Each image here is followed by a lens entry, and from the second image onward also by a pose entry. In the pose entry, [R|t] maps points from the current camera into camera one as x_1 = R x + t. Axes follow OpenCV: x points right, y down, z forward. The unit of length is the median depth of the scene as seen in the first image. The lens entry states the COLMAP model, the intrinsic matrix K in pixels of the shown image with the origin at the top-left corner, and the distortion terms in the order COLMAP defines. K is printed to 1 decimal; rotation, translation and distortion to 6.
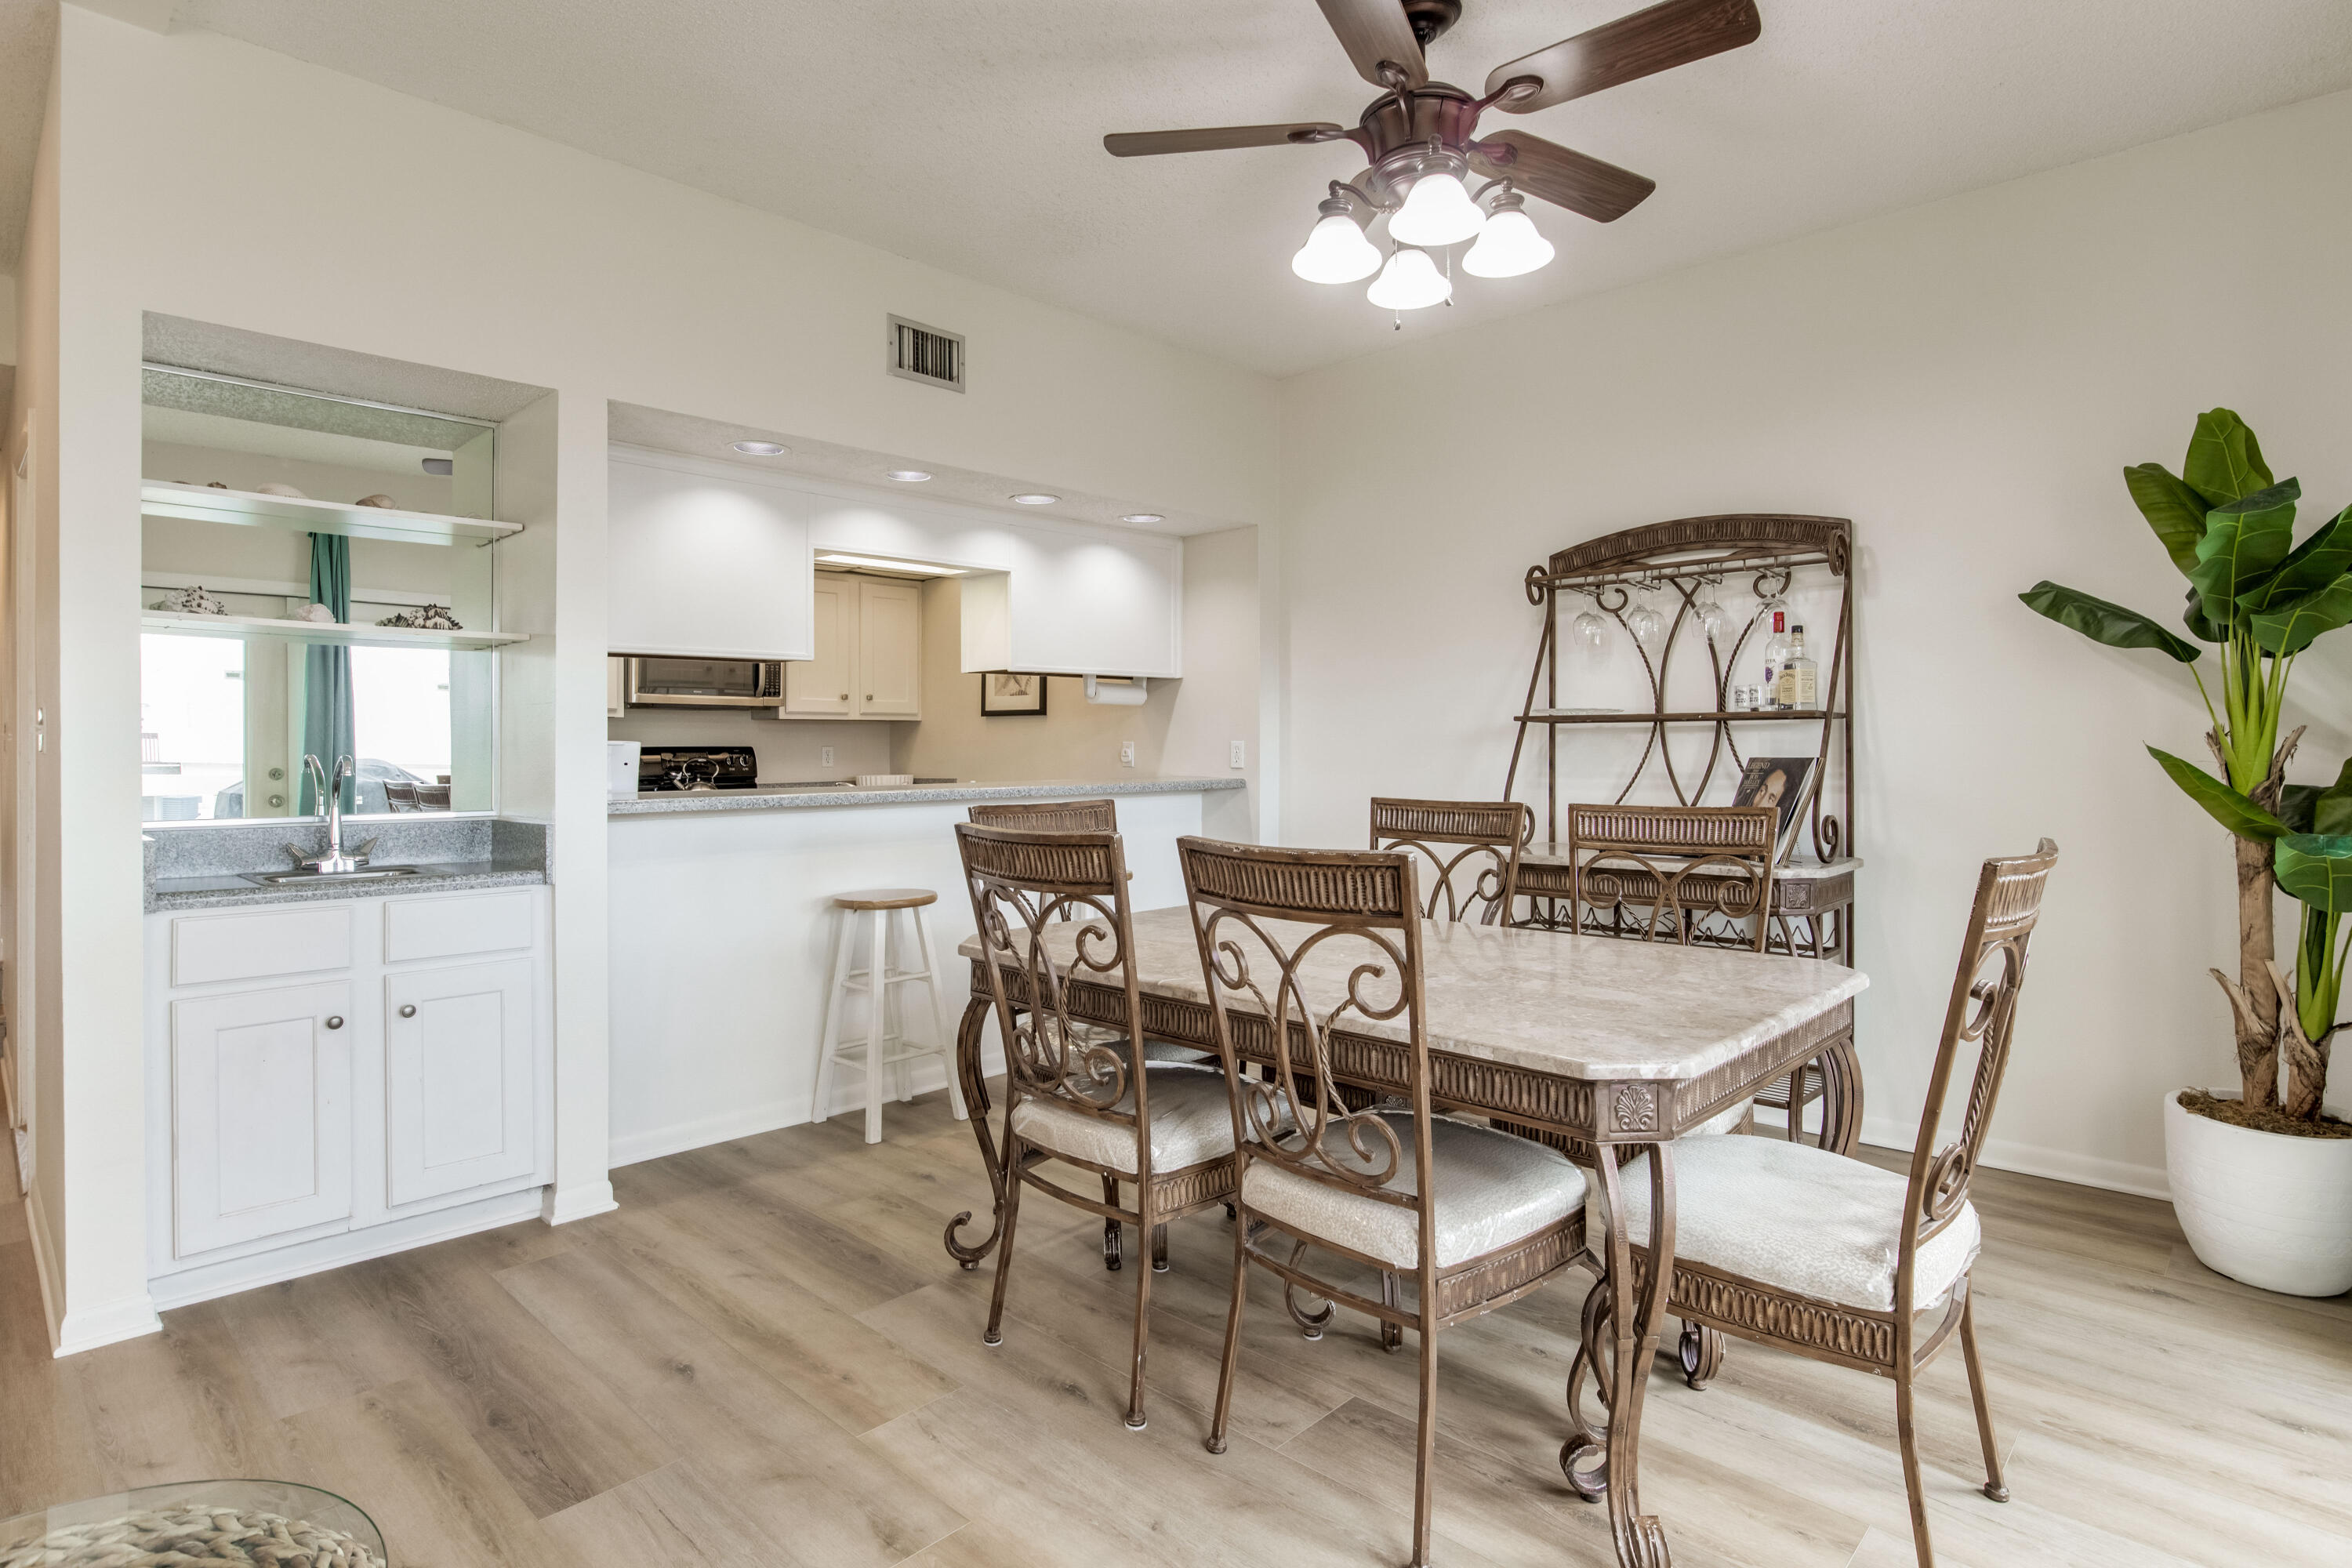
lens RADIAL K [[1215.1, 0, 1170.2], [0, 1215.1, 766.2], [0, 0, 1]] dist [-0.012931, 0.008614]
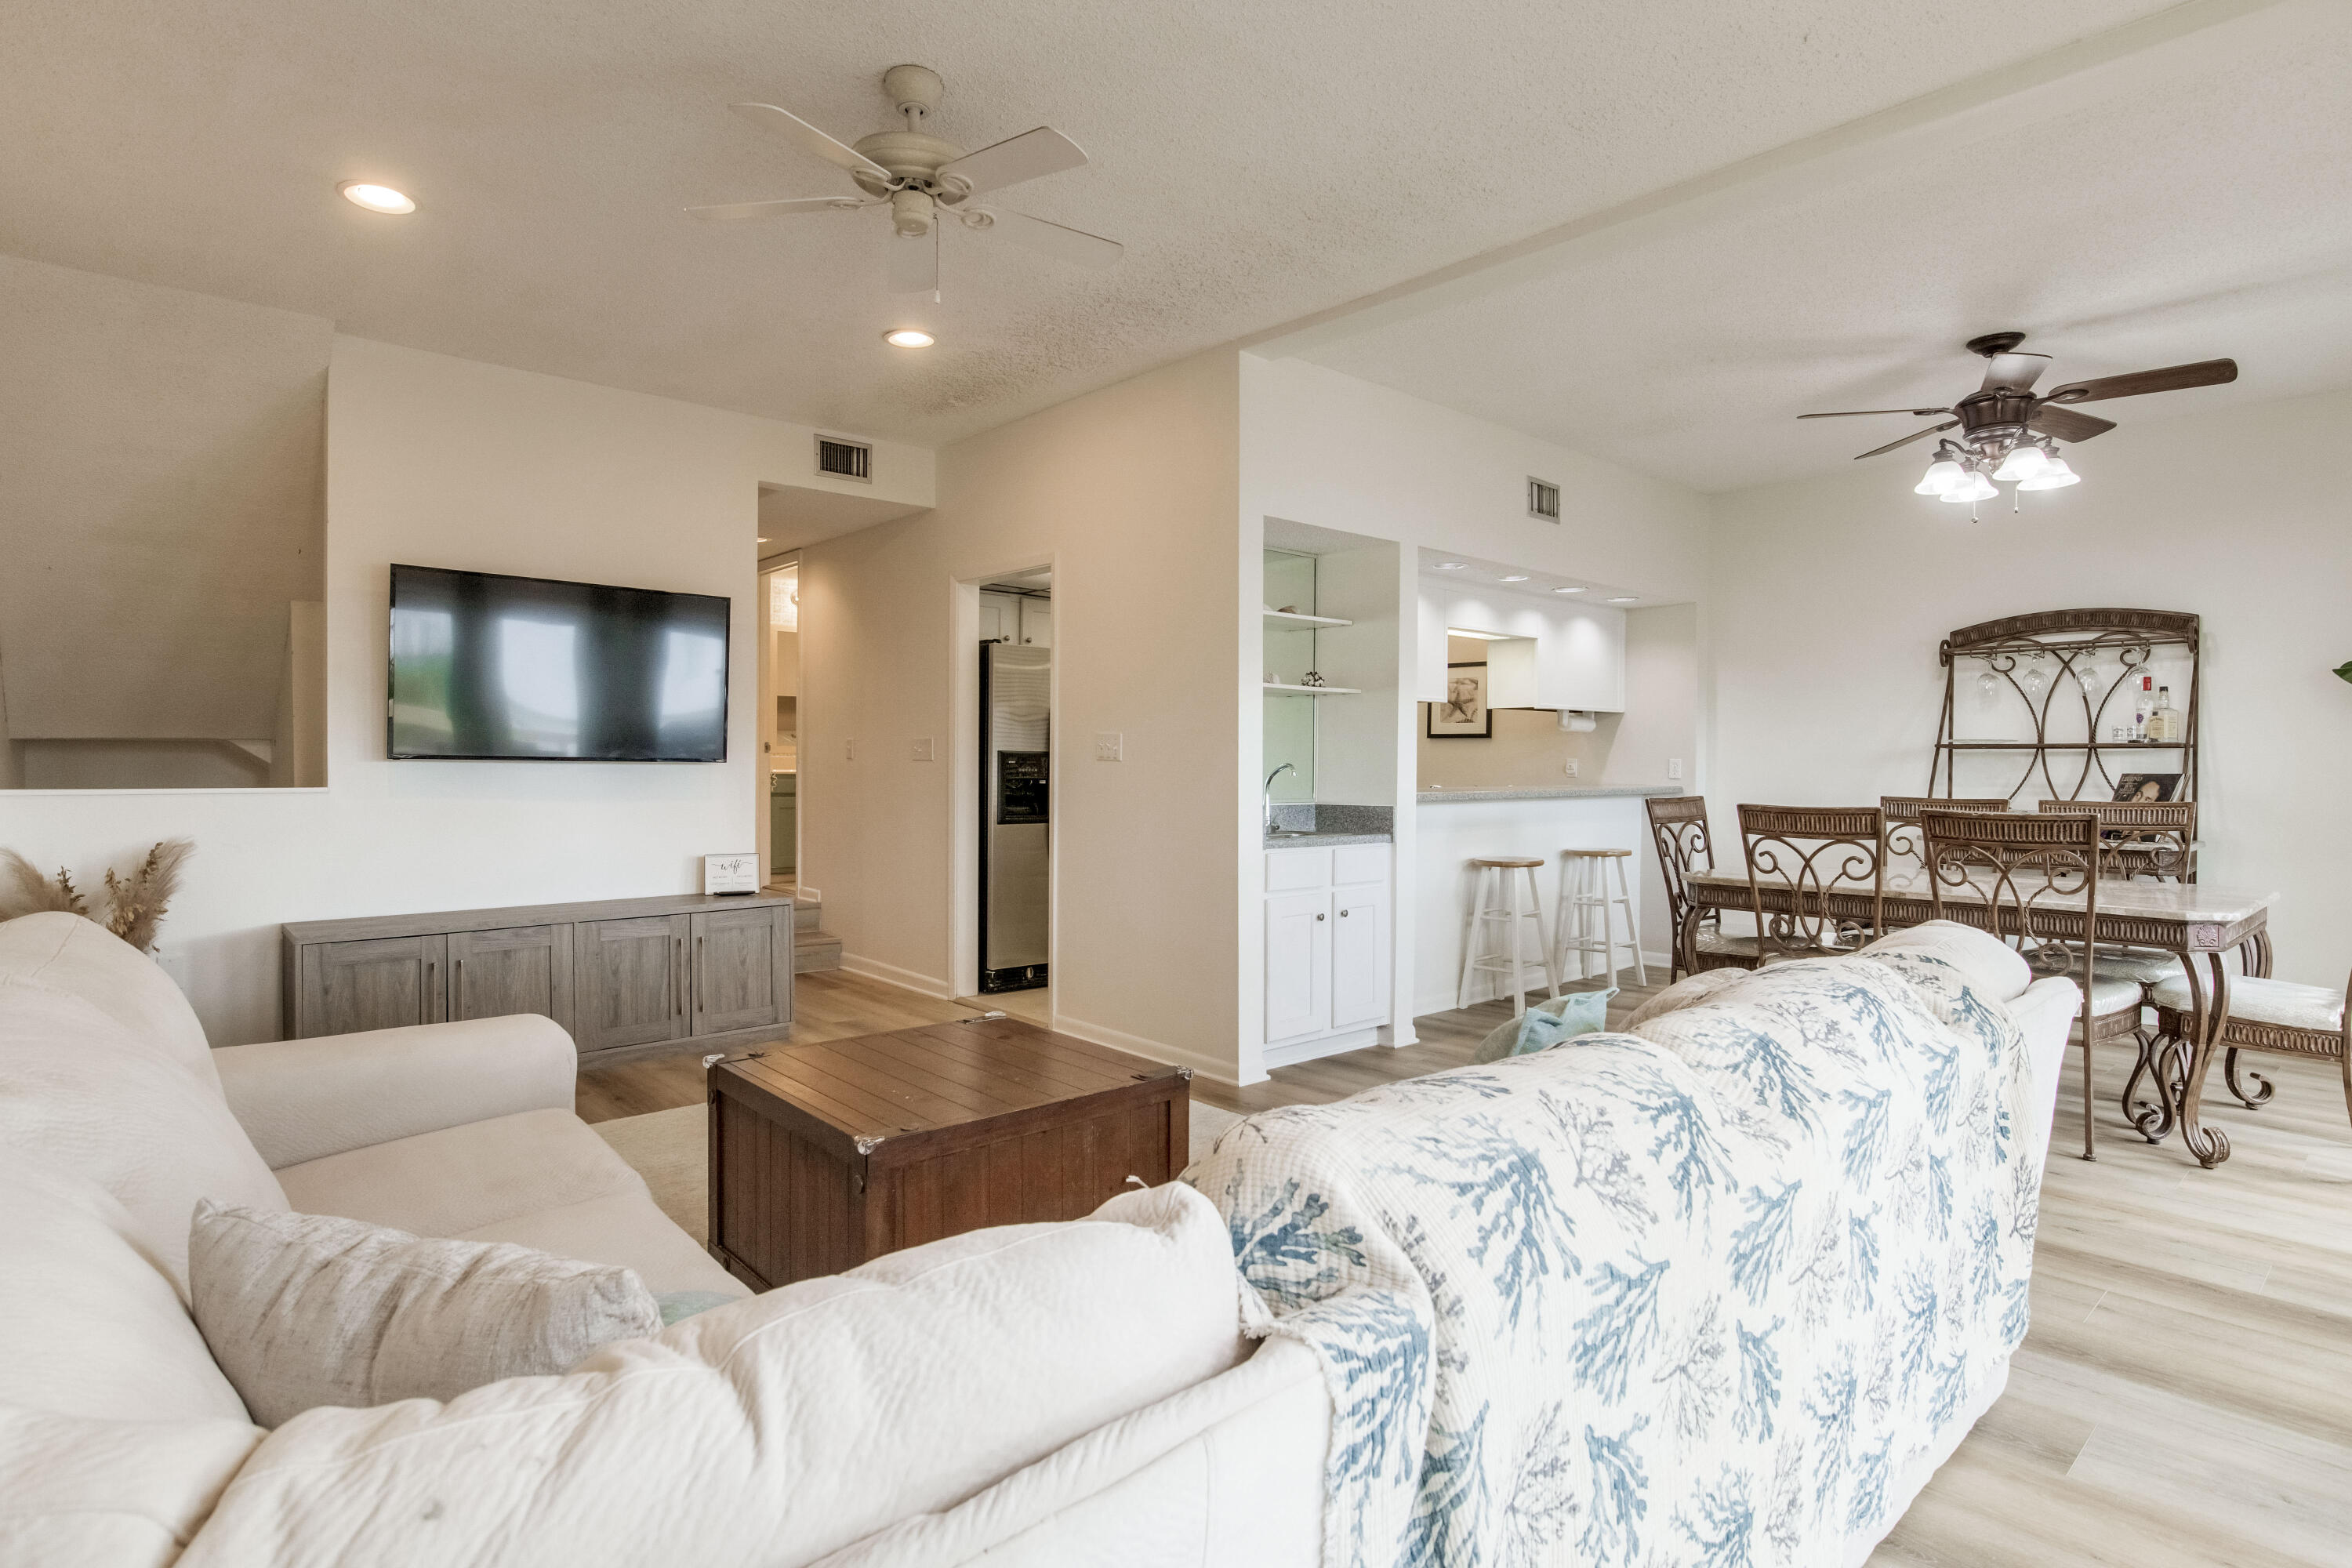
lens RADIAL K [[1215.1, 0, 1166.0], [0, 1215.1, 789.3], [0, 0, 1]] dist [-0.012931, 0.008614]
pose [[0.997641, 0.010601, -0.067830, -0.566643], [-0.010192, 0.999928, 0.006371, 0.013923], [0.067892, -0.005664, 0.997677, -0.539396]]
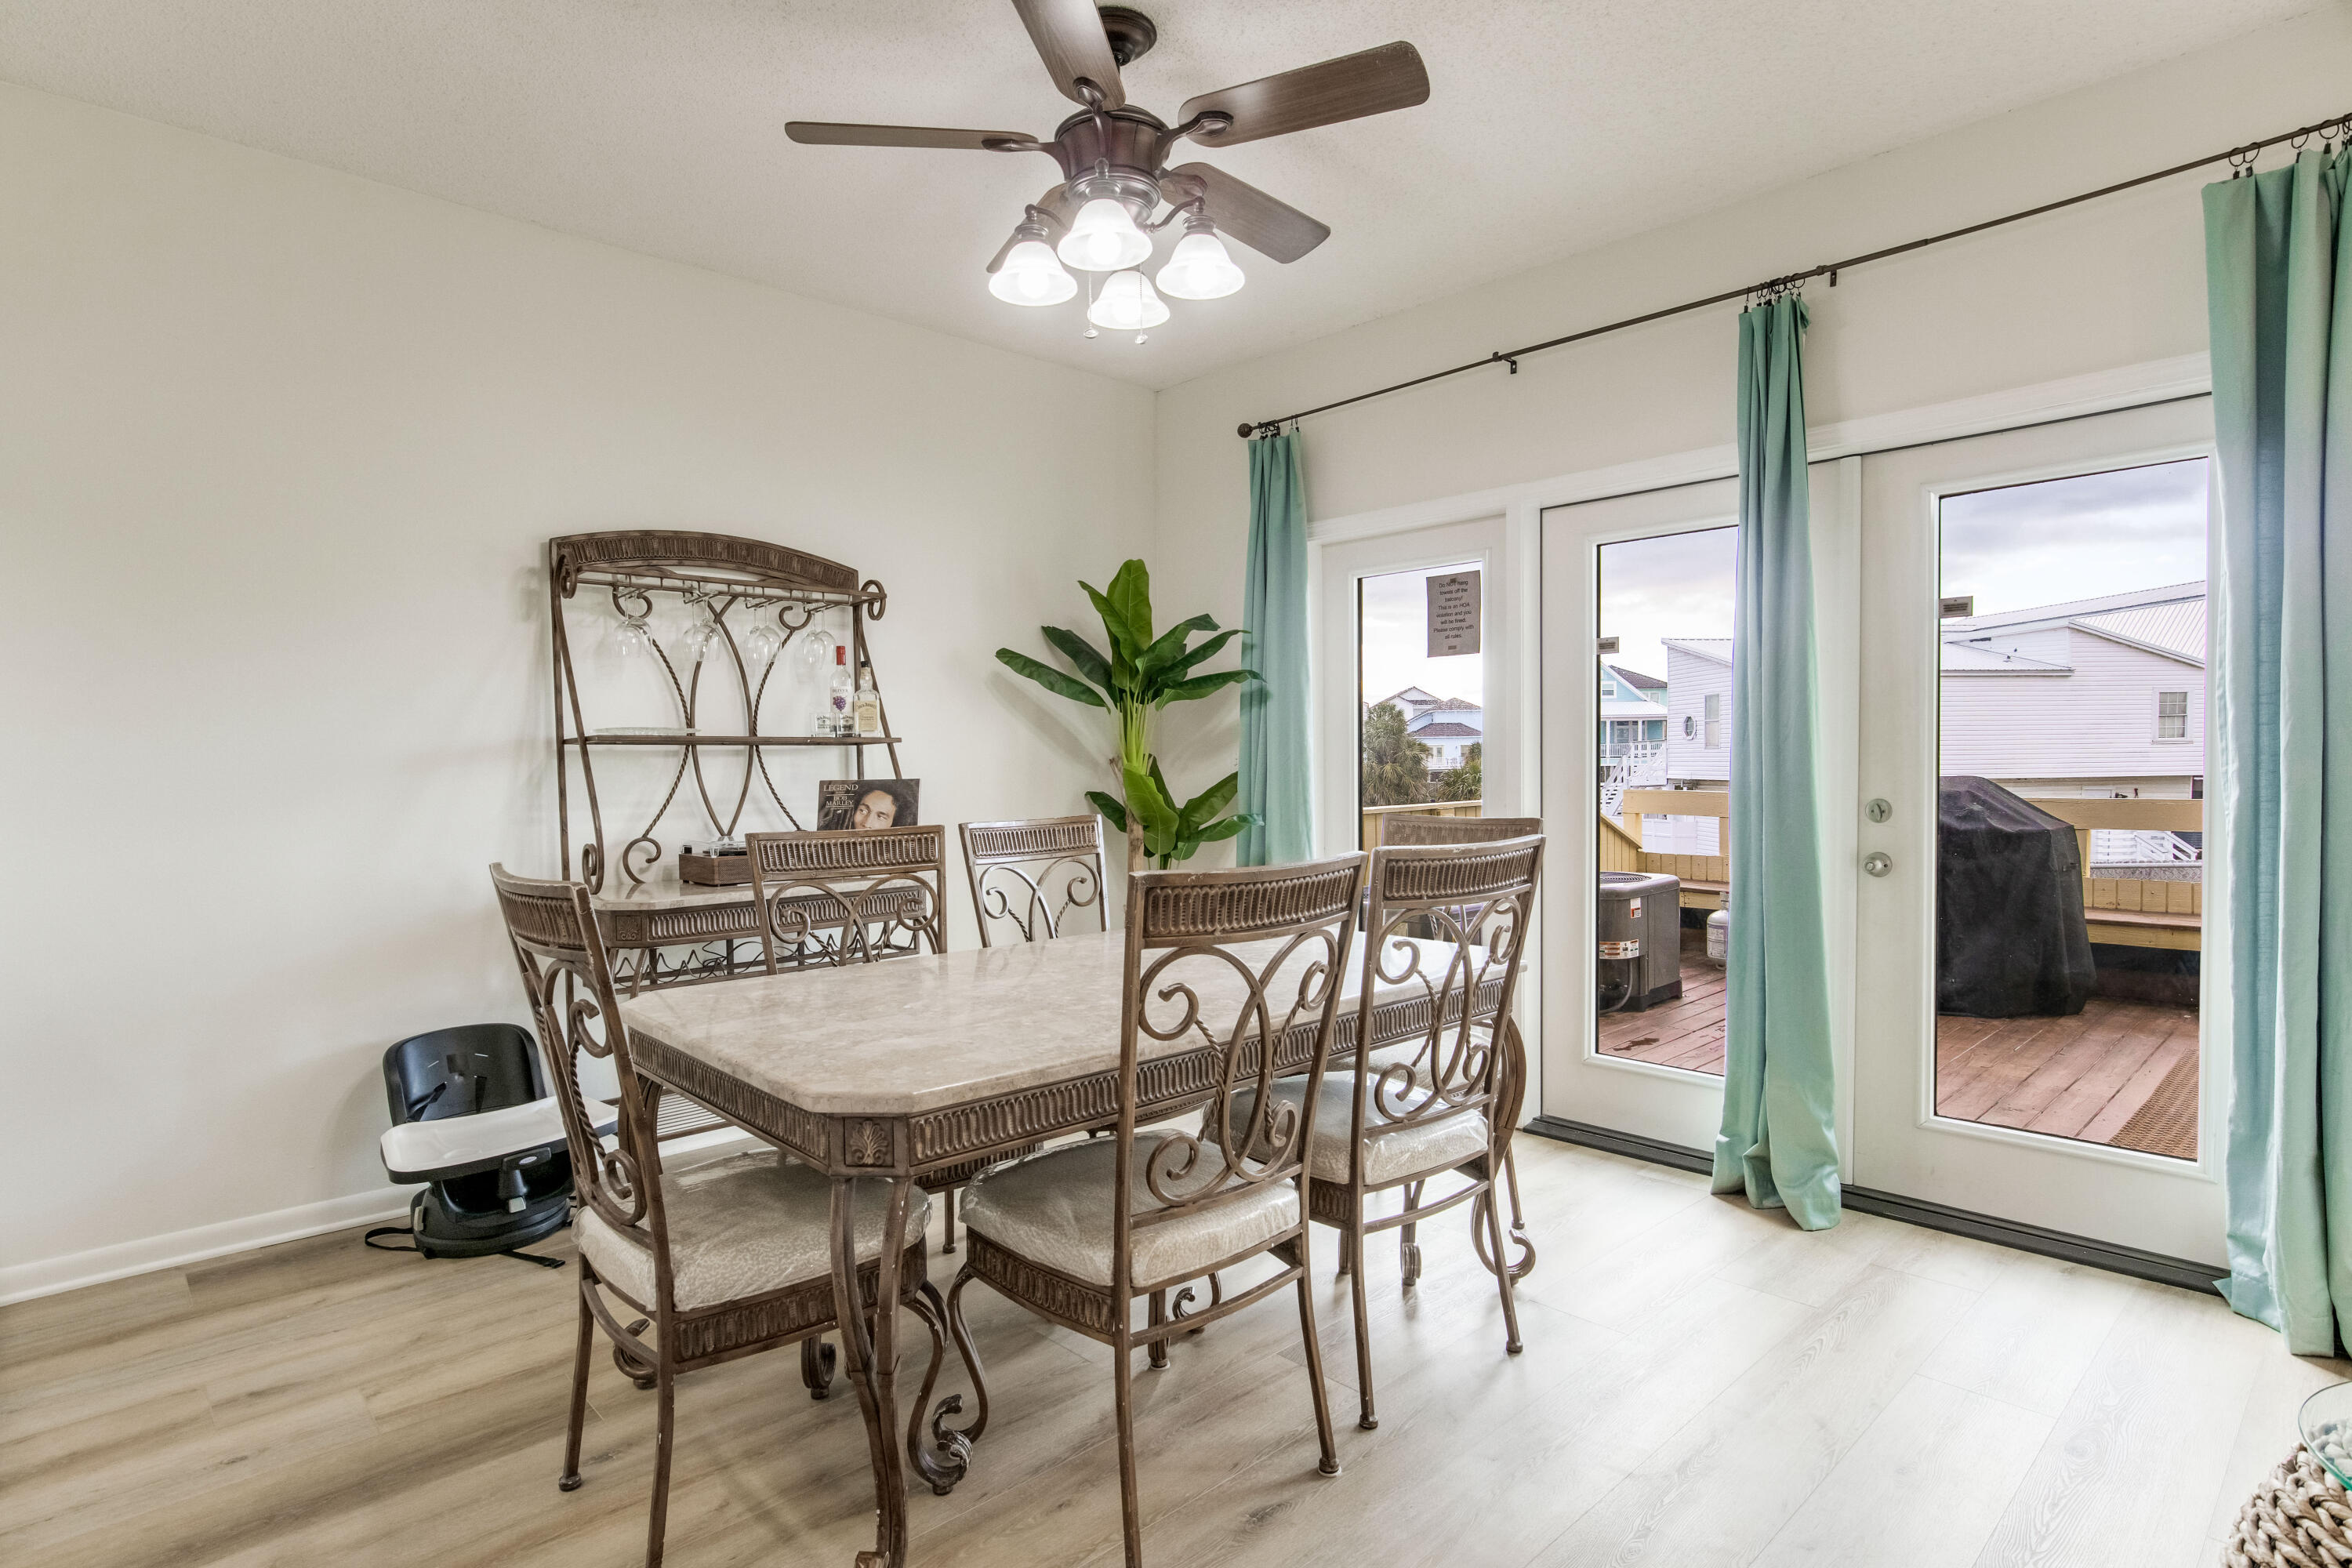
lens RADIAL K [[1215.1, 0, 1172.0], [0, 1215.1, 792.3], [0, 0, 1]] dist [-0.012931, 0.008614]
pose [[0.039272, -0.019159, 0.999045, -0.536425], [0.027823, 0.999449, 0.018073, -0.007110], [-0.998841, 0.027086, 0.039783, 0.621049]]
